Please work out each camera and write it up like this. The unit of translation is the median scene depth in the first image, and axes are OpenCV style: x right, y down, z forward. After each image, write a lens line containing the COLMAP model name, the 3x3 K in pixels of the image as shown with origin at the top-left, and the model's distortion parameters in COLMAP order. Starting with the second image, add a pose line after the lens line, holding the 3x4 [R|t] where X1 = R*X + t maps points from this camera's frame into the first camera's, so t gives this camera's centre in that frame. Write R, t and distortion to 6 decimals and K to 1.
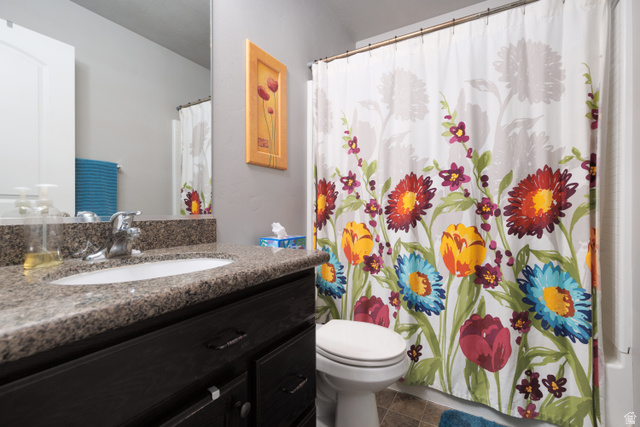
lens RADIAL K [[287.2, 0, 320.4], [0, 287.2, 212.5], [0, 0, 1]] dist [0.003795, -0.000598]
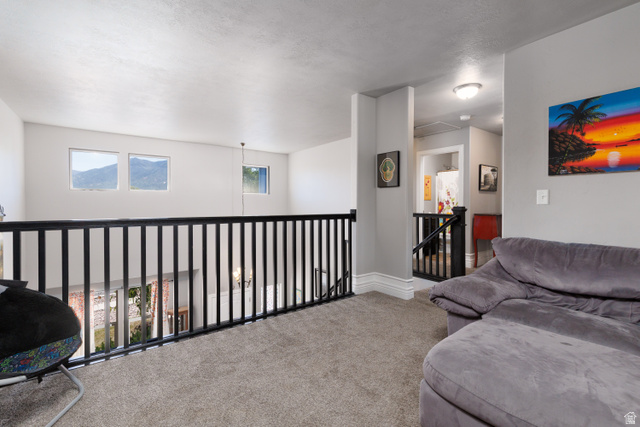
lens RADIAL K [[287.2, 0, 319.4], [0, 287.2, 212.3], [0, 0, 1]] dist [0.003795, -0.000598]
pose [[0.932038, 0.000496, -0.362360, -0.114039], [0.001096, 0.999991, 0.004187, 0.014260], [0.362359, -0.004300, 0.932029, -3.445436]]
